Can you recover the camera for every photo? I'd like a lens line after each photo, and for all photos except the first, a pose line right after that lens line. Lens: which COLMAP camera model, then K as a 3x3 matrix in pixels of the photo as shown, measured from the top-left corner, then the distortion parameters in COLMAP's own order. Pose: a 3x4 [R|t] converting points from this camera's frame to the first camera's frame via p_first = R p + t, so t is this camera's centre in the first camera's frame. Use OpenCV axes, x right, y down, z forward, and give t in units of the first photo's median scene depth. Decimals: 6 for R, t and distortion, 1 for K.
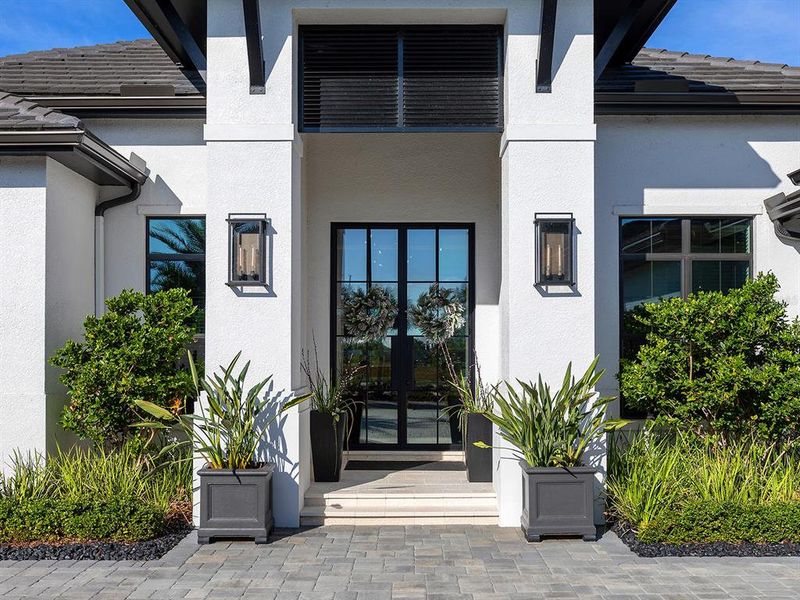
lens RADIAL K [[989.1, 0, 397.0], [0, 989.1, 297.8], [0, 0, 1]] dist [-0.018582, 0.000000]
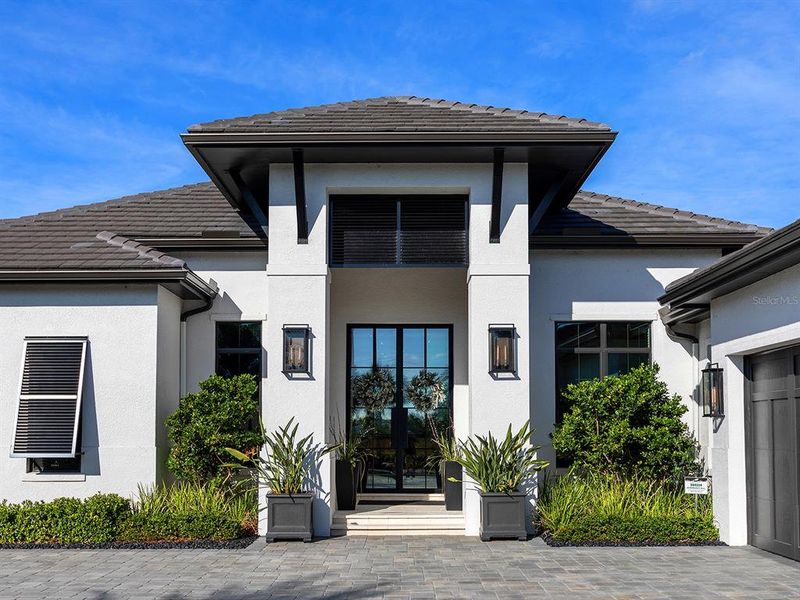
lens RADIAL K [[1010.9, 0, 396.3], [0, 1010.9, 328.0], [0, 0, 1]] dist [-0.003604, 0.000000]
pose [[0.999995, 0.000305, 0.003215, -0.004806], [-0.000159, 0.998971, -0.045348, -0.010240], [-0.003225, 0.045347, 0.998966, -0.508293]]
